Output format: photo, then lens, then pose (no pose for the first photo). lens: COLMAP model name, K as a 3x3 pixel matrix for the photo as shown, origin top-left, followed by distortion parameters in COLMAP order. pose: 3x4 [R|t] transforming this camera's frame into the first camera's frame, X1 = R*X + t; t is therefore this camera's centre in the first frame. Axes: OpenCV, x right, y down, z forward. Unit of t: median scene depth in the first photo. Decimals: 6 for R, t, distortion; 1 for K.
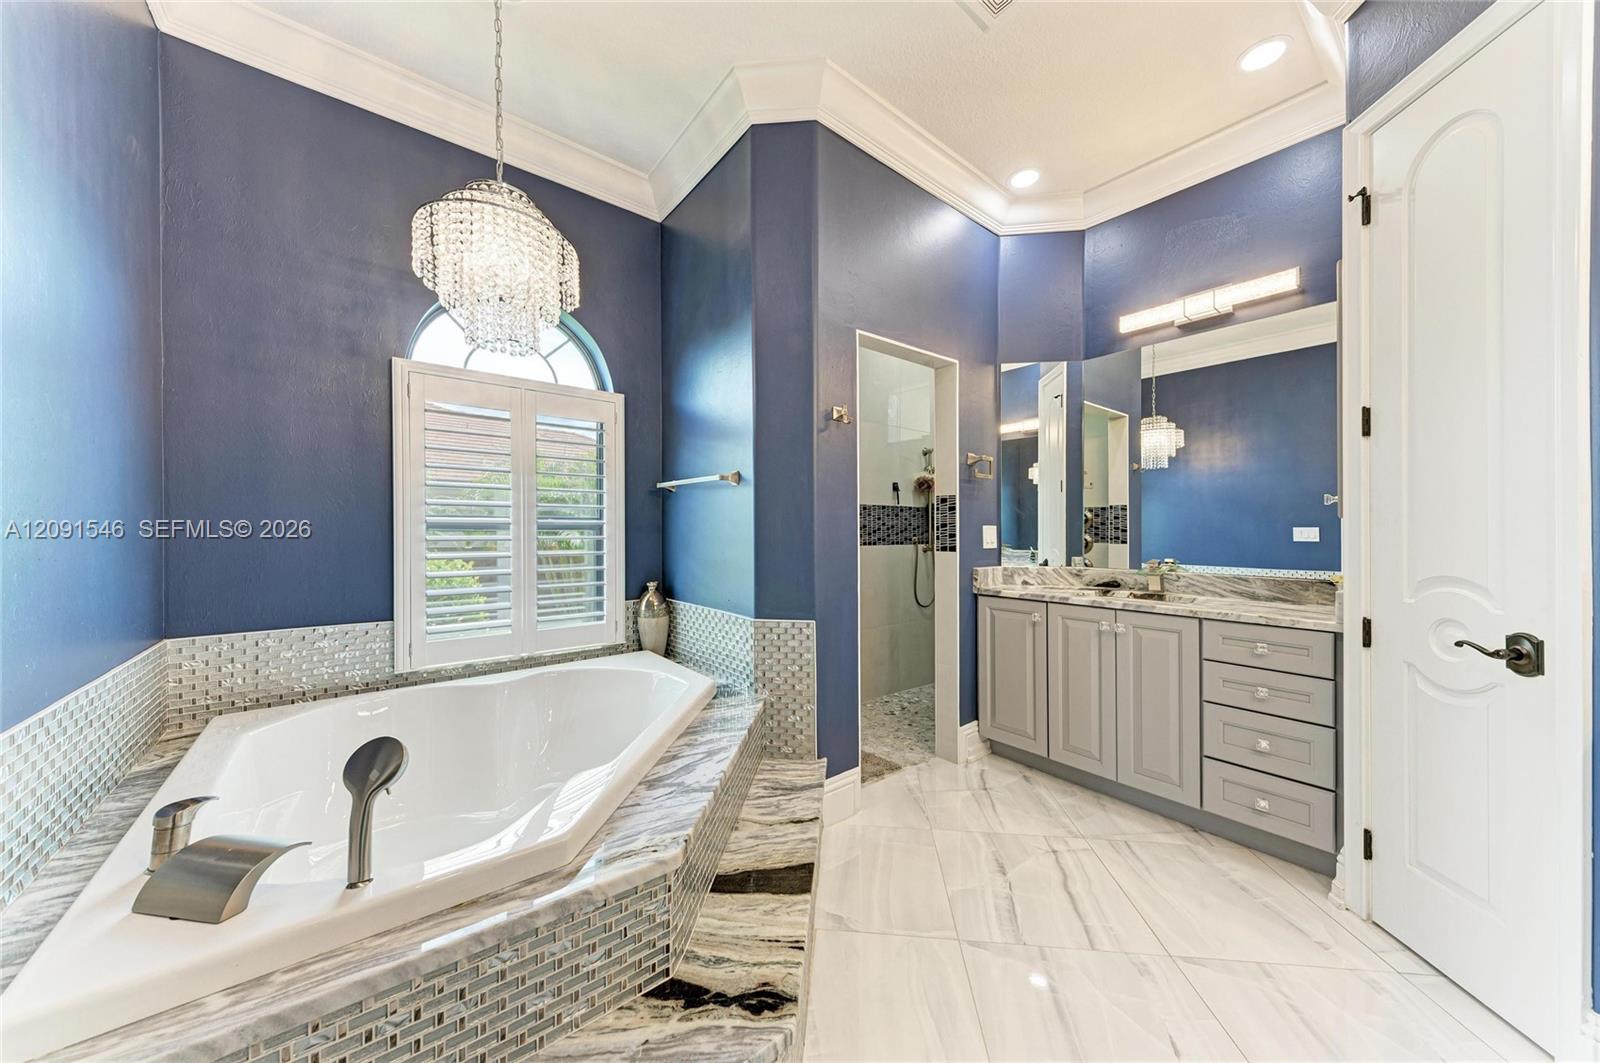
lens RADIAL K [[540.1, 0, 803.9], [0, 540.1, 527.9], [0, 0, 1]] dist [-0.000373, -0.000046]
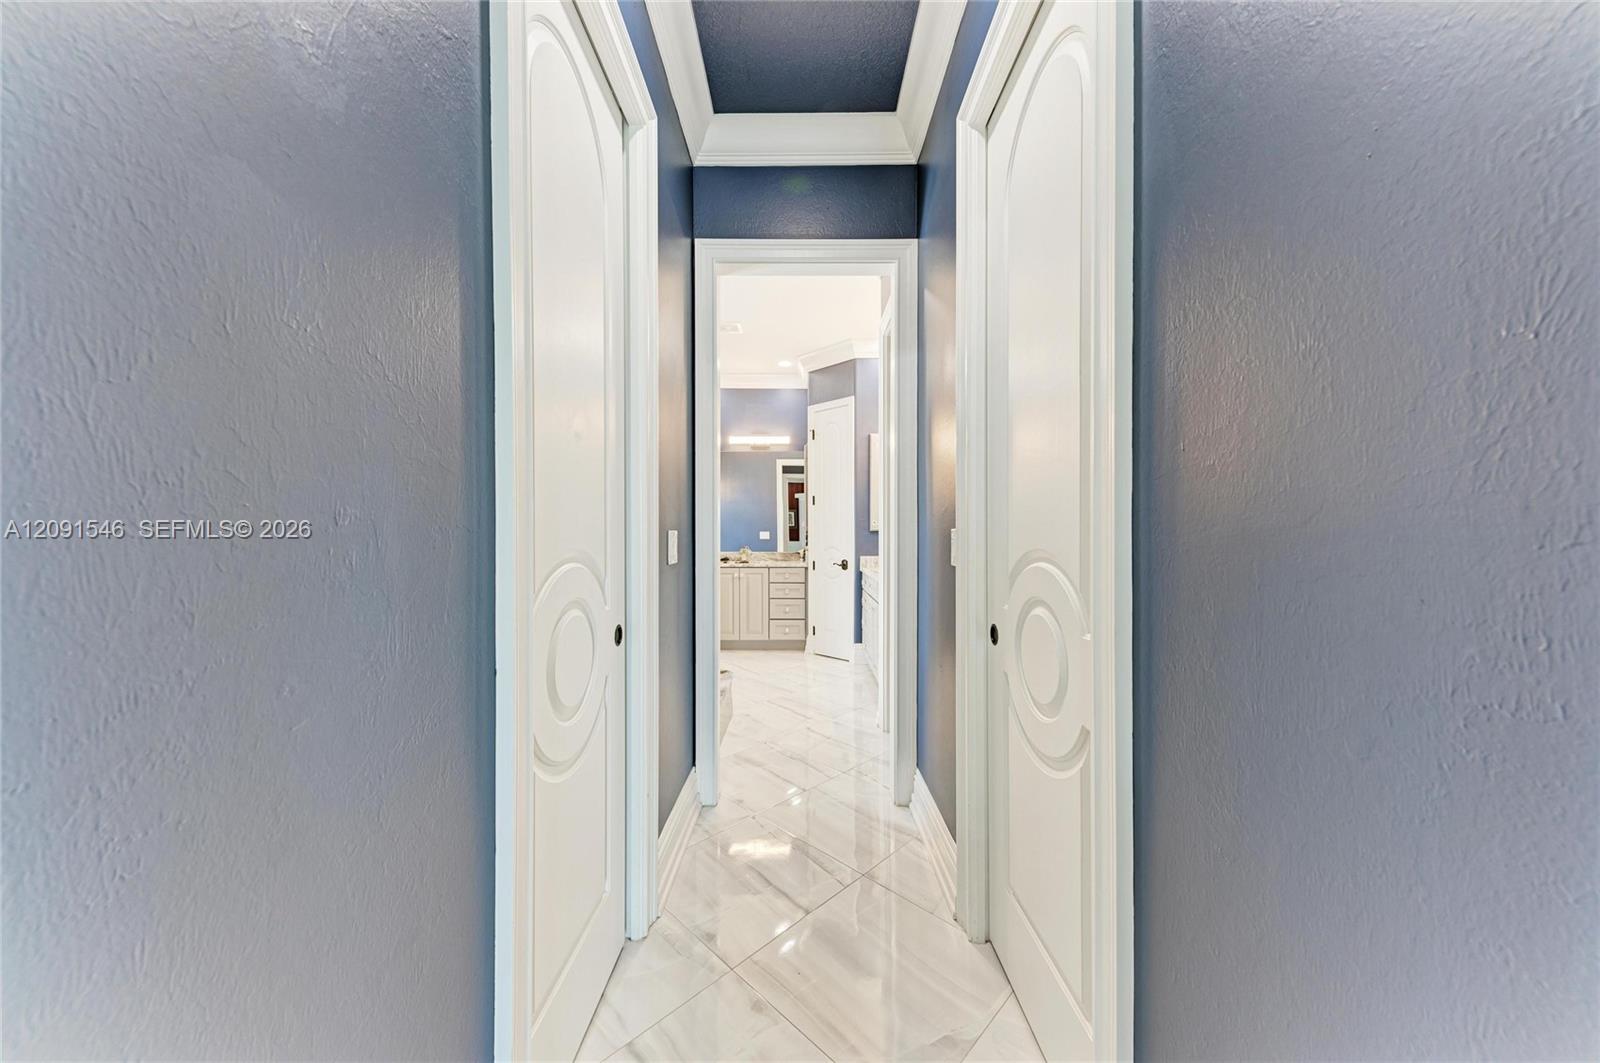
lens RADIAL K [[540.1, 0, 797.7], [0, 540.1, 531.7], [0, 0, 1]] dist [-0.000373, -0.000046]
pose [[0.625130, -0.004148, 0.780510, -1.434696], [0.002805, 0.999991, 0.003067, -0.018554], [-0.780516, 0.000272, 0.625136, -0.883454]]
